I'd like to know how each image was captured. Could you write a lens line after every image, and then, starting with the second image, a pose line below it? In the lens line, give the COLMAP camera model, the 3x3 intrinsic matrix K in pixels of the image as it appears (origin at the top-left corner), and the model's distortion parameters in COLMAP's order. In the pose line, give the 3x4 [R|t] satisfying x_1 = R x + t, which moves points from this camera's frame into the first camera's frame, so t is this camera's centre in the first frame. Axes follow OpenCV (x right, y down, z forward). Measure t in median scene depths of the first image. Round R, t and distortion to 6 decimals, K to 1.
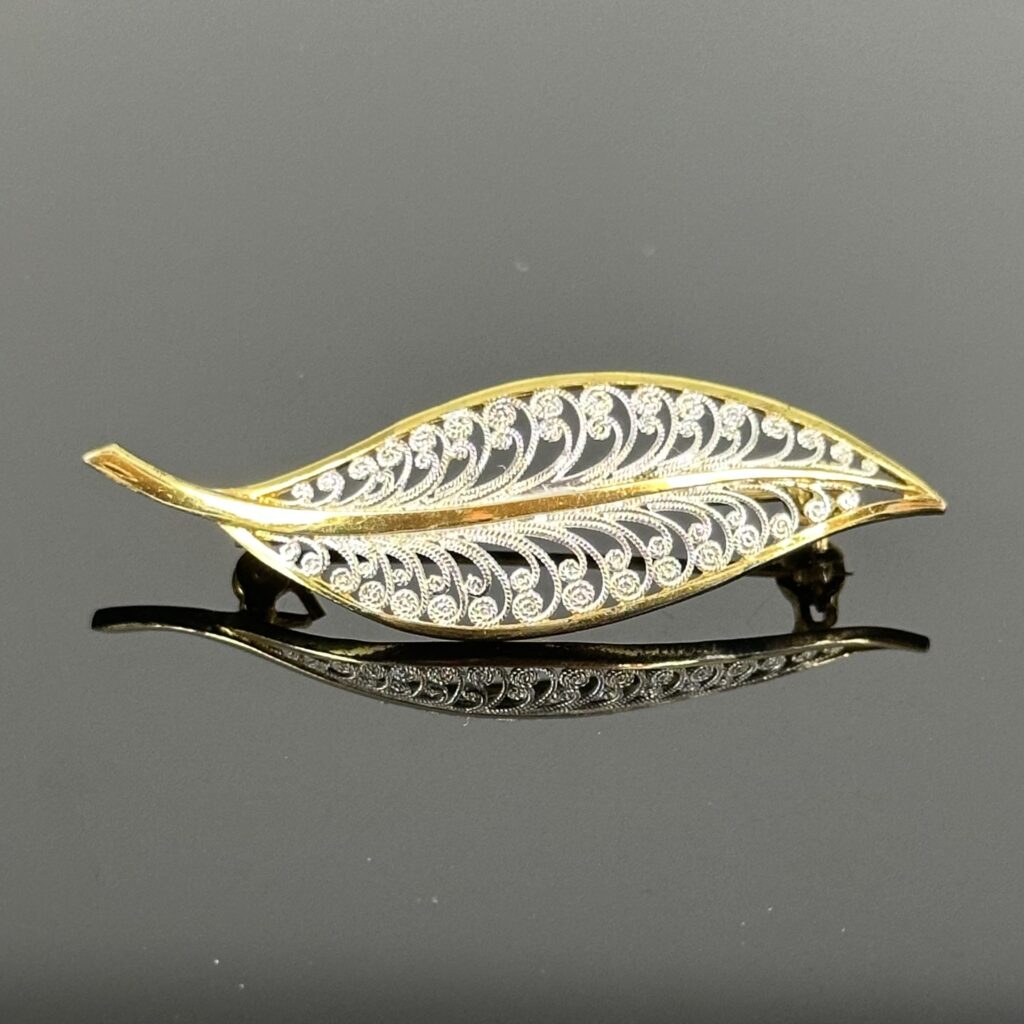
lens RADIAL K [[4980.4, 0, 512.0], [0, 4980.4, 512.0], [0, 0, 1]] dist [-0.545330, 122.204468]
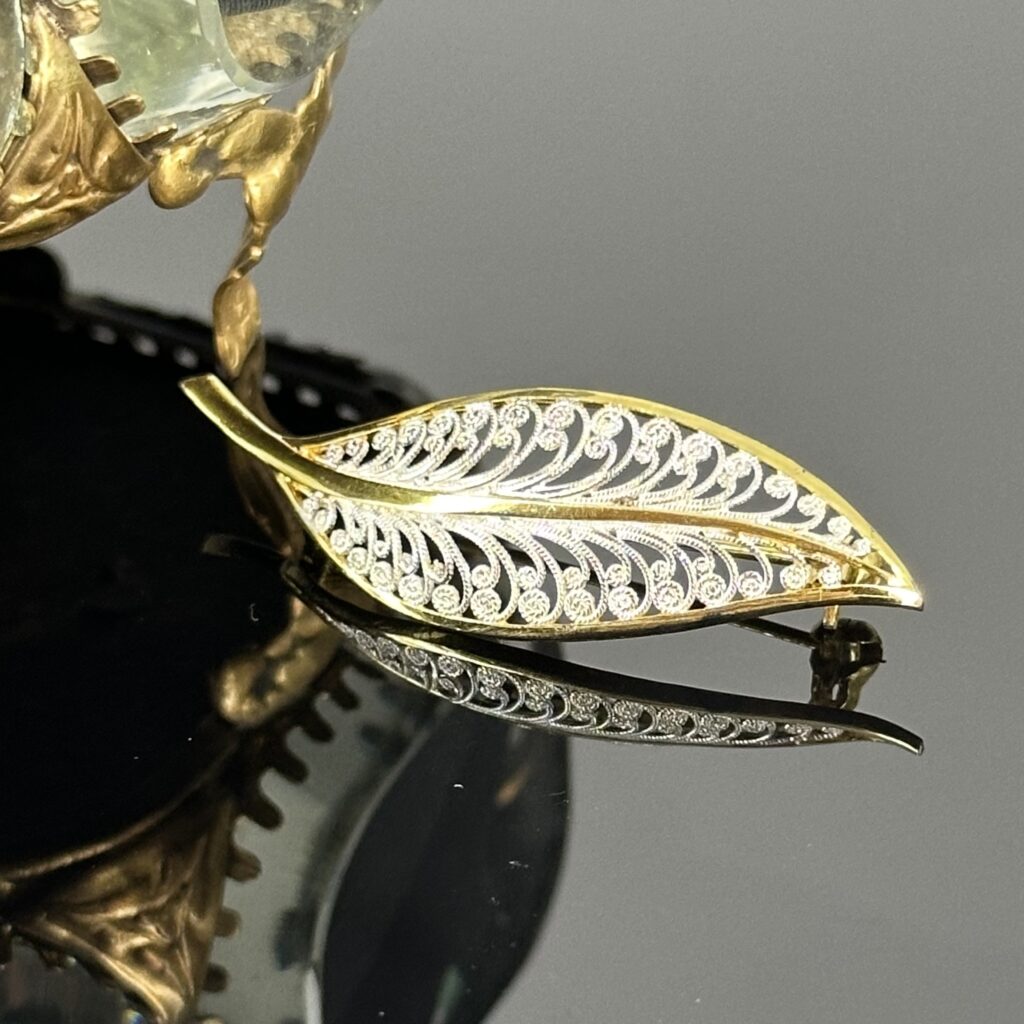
lens RADIAL K [[4980.4, 0, 512.0], [0, 4980.4, 512.0], [0, 0, 1]] dist [-0.545330, 122.204468]
pose [[0.867263, 0.203461, -0.454377, 0.459774], [-0.218903, 0.975561, 0.019021, -0.019504], [0.447142, 0.082969, 0.890607, 0.103734]]
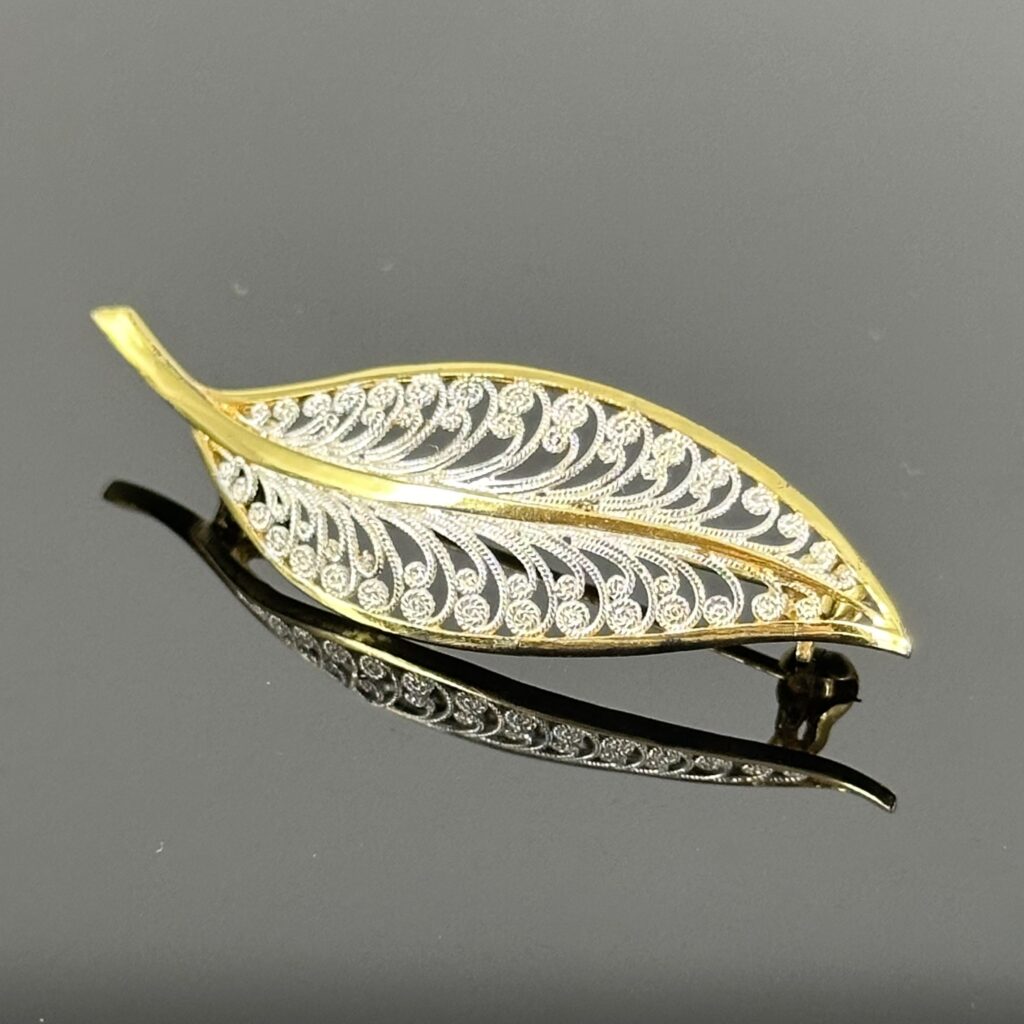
lens RADIAL K [[4980.4, 0, 512.0], [0, 4980.4, 512.0], [0, 0, 1]] dist [-0.545330, 122.204468]
pose [[0.855493, 0.296373, -0.424612, 0.389815], [-0.292885, 0.953185, 0.075215, -0.068800], [0.427026, 0.060017, 0.902246, 0.200998]]
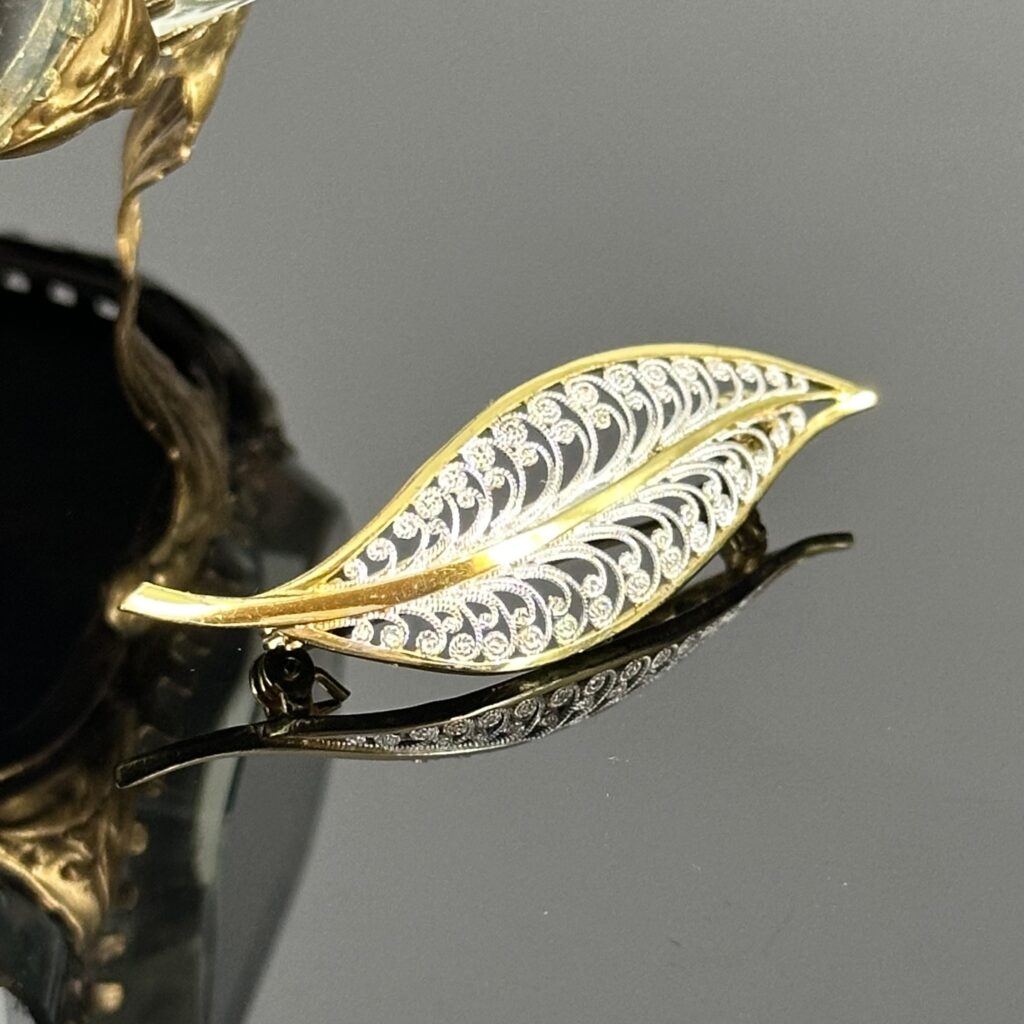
lens RADIAL K [[4980.4, 0, 512.0], [0, 4980.4, 512.0], [0, 0, 1]] dist [-0.545330, 122.204468]
pose [[0.832790, -0.286771, 0.473522, -0.465739], [0.281135, 0.955941, 0.084494, -0.086588], [-0.476890, 0.062758, 0.876720, 0.151780]]
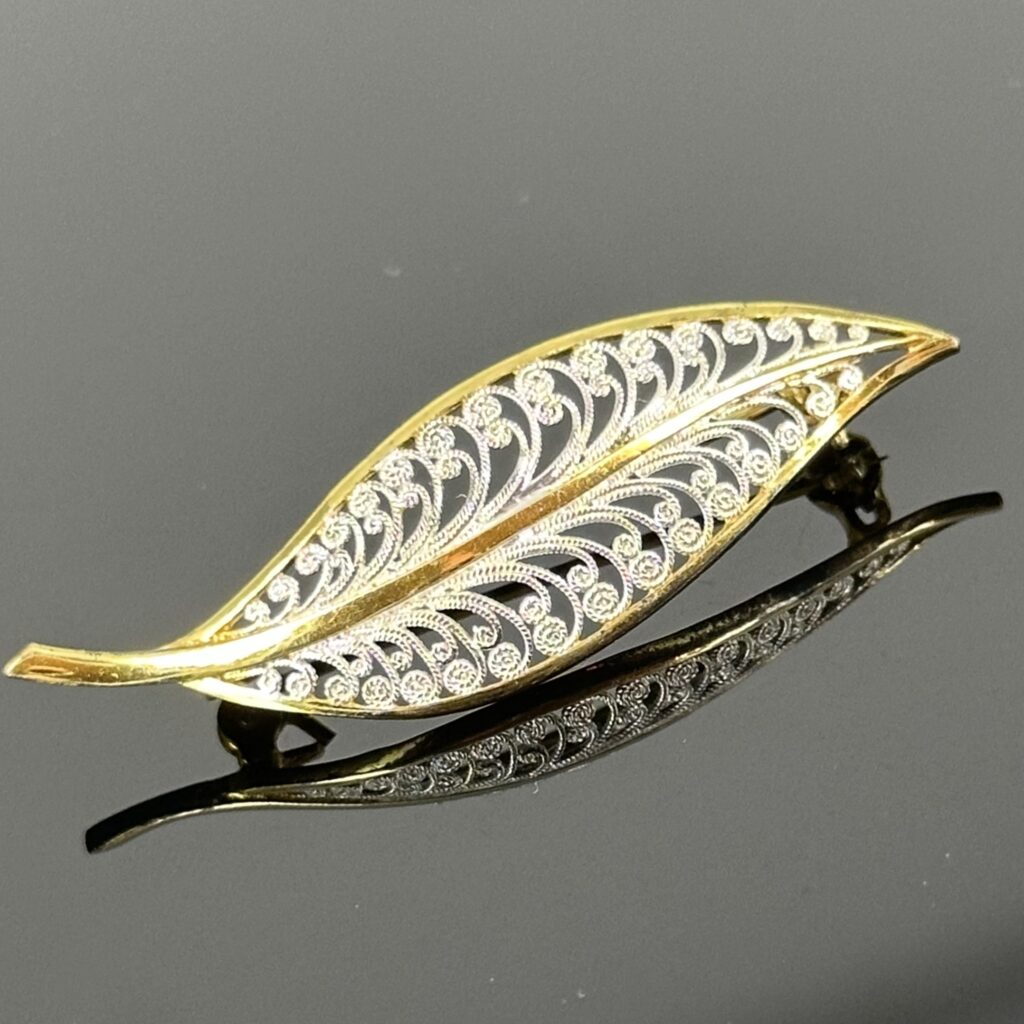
lens RADIAL K [[4980.4, 0, 512.0], [0, 4980.4, 512.0], [0, 0, 1]] dist [-0.545330, 122.204468]
pose [[0.925260, -0.379312, 0.004091, 0.001535], [0.379326, 0.925257, -0.003316, -0.000394], [-0.002528, 0.004620, 0.999986, 0.144461]]
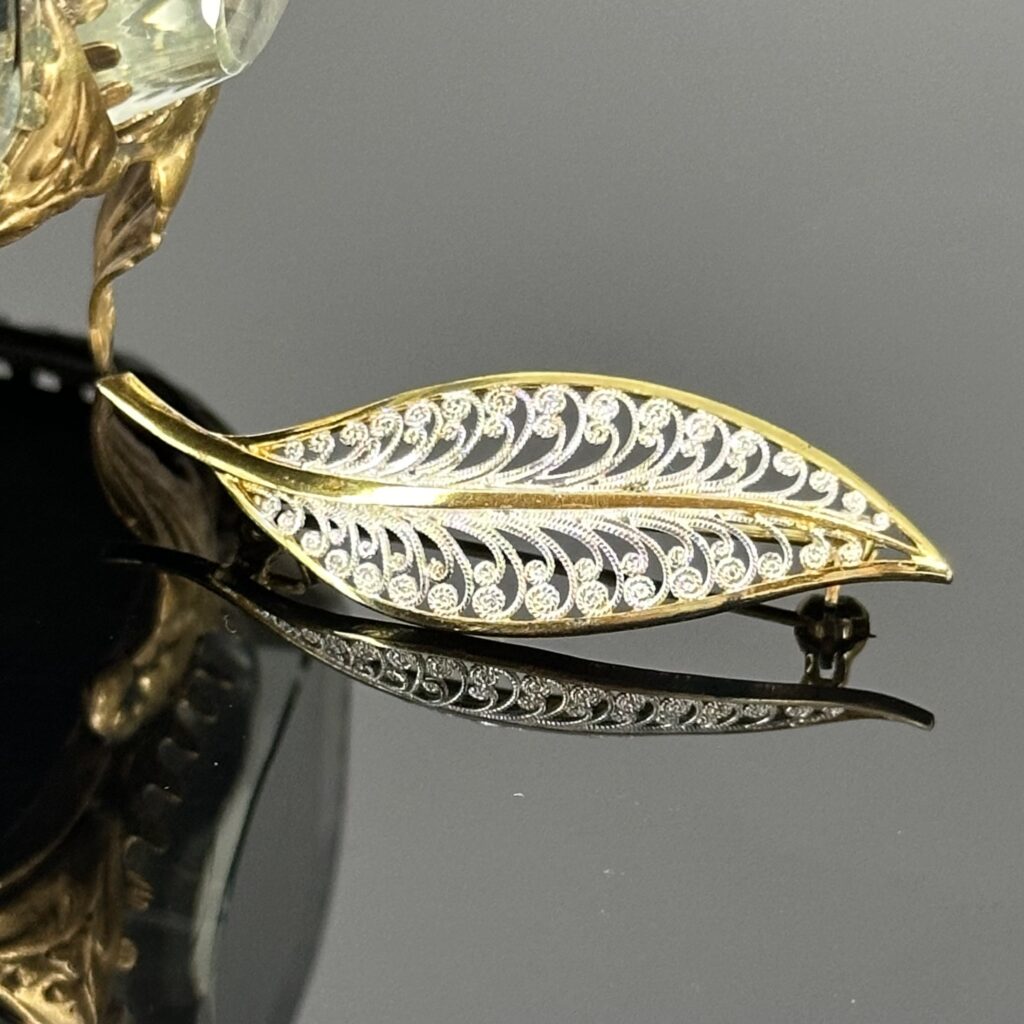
lens RADIAL K [[4980.4, 0, 512.0], [0, 4980.4, 512.0], [0, 0, 1]] dist [-0.545330, 122.204468]
pose [[0.961825, 0.162769, -0.219997, 0.215826], [-0.169359, 0.985490, -0.011305, 0.011950], [0.214964, 0.048132, 0.975435, 0.060007]]
